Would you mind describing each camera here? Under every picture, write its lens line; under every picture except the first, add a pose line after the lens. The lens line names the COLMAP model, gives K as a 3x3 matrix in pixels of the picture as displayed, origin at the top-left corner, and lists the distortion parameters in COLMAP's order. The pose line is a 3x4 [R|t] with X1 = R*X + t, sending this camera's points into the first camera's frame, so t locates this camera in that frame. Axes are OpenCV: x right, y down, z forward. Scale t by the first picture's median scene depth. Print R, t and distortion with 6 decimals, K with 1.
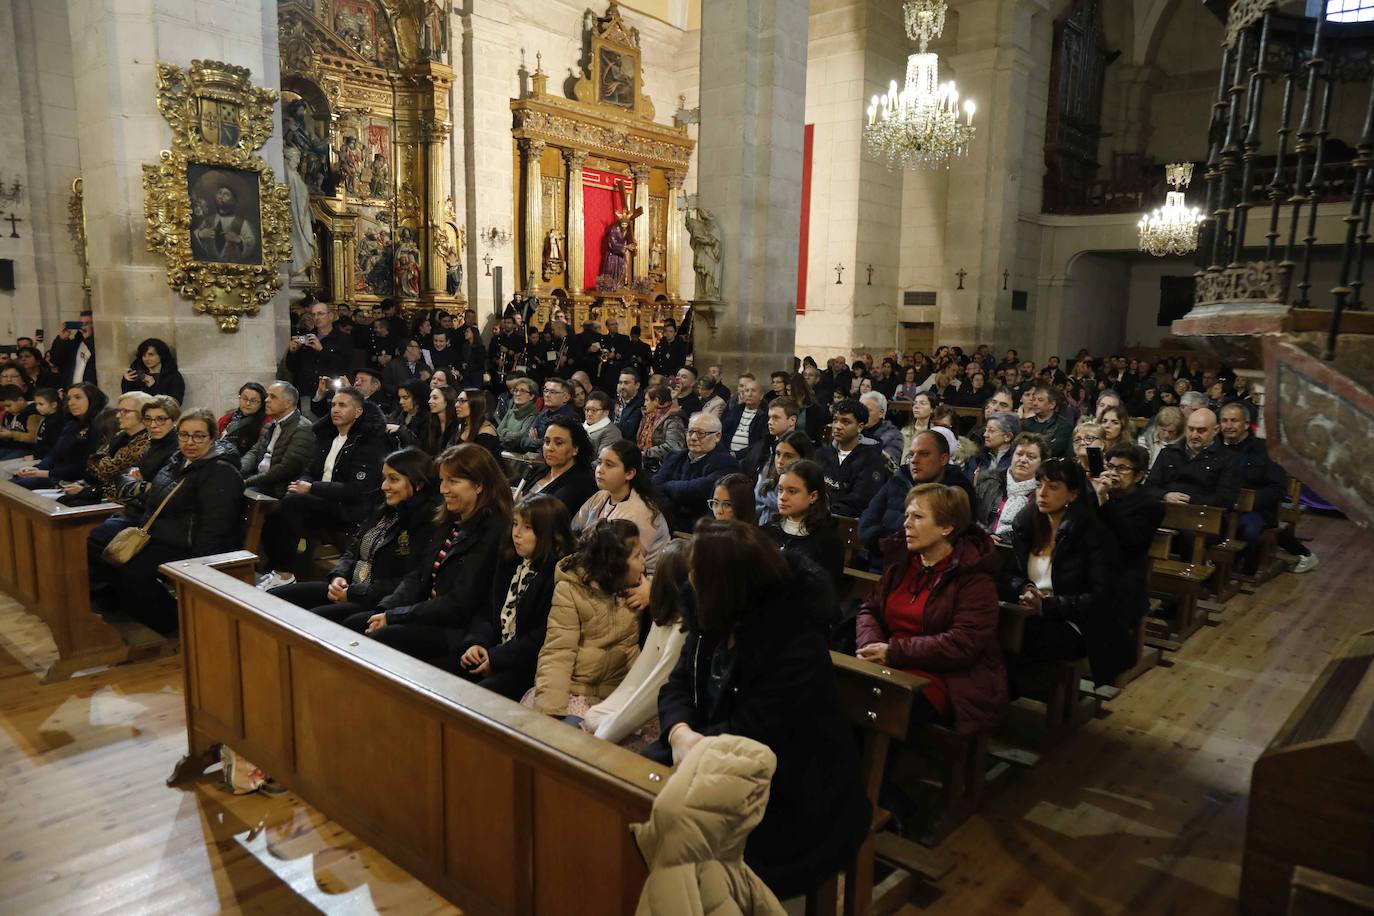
lens RADIAL K [[941.3, 0, 695.1], [0, 941.3, 462.6], [0, 0, 1]] dist [0.008633, 0.003548]
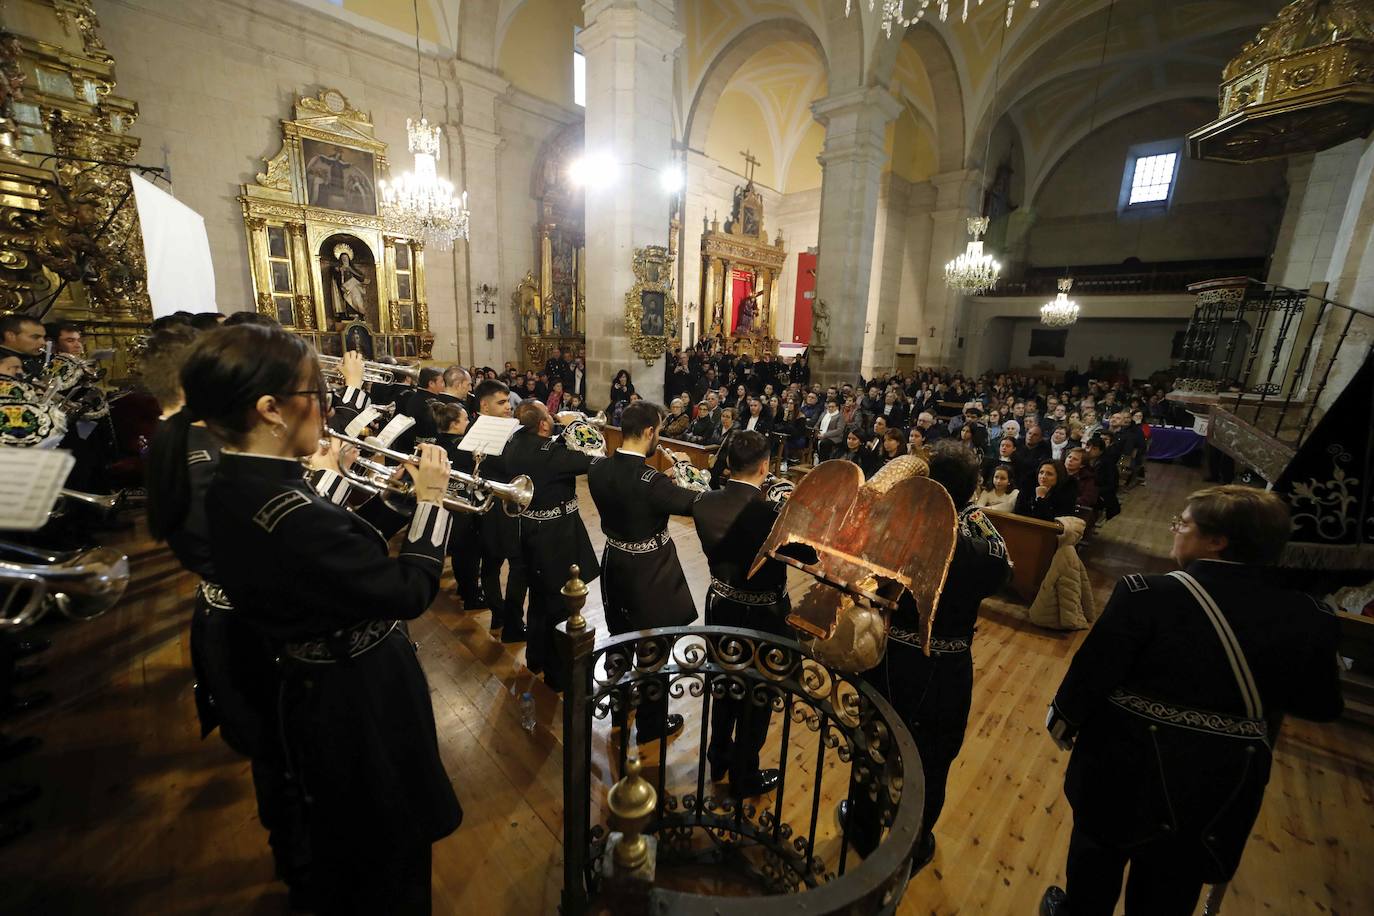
lens RADIAL K [[534.8, 0, 691.6], [0, 534.8, 462.2], [0, 0, 1]] dist [-0.036407, 0.009236]
pose [[0.997777, 0.024903, -0.061809, -0.128380], [-0.020170, 0.996899, 0.076064, -0.004461], [0.063511, -0.074648, 0.995185, -0.109054]]
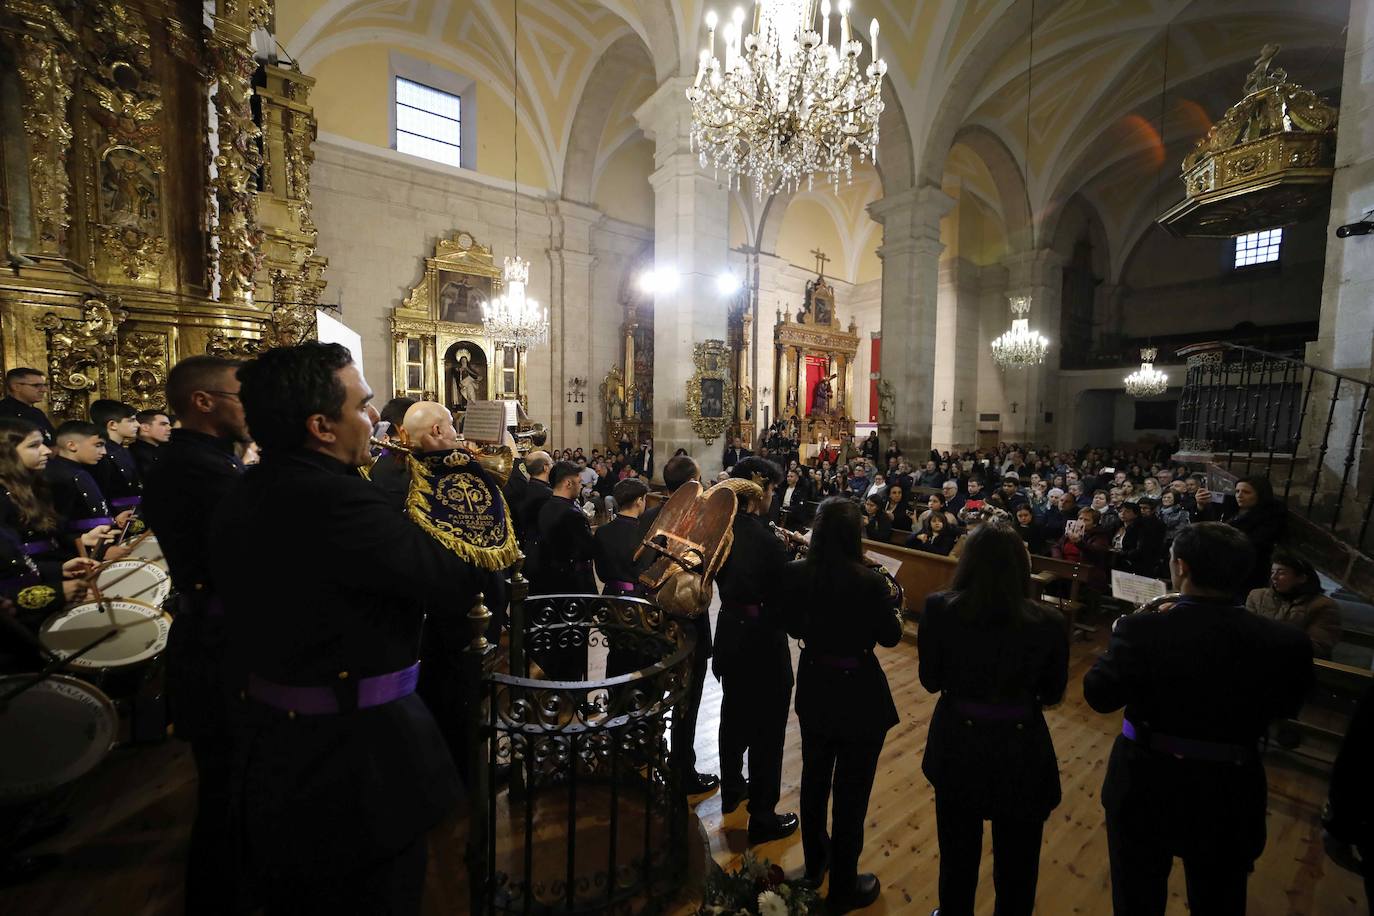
lens RADIAL K [[534.8, 0, 691.6], [0, 534.8, 462.2], [0, 0, 1]] dist [-0.036407, 0.009236]
pose [[0.971199, 0.003616, -0.238244, -0.085879], [-0.022249, 0.996893, -0.075565, 0.004925], [0.237231, 0.078690, 0.968261, -0.143481]]
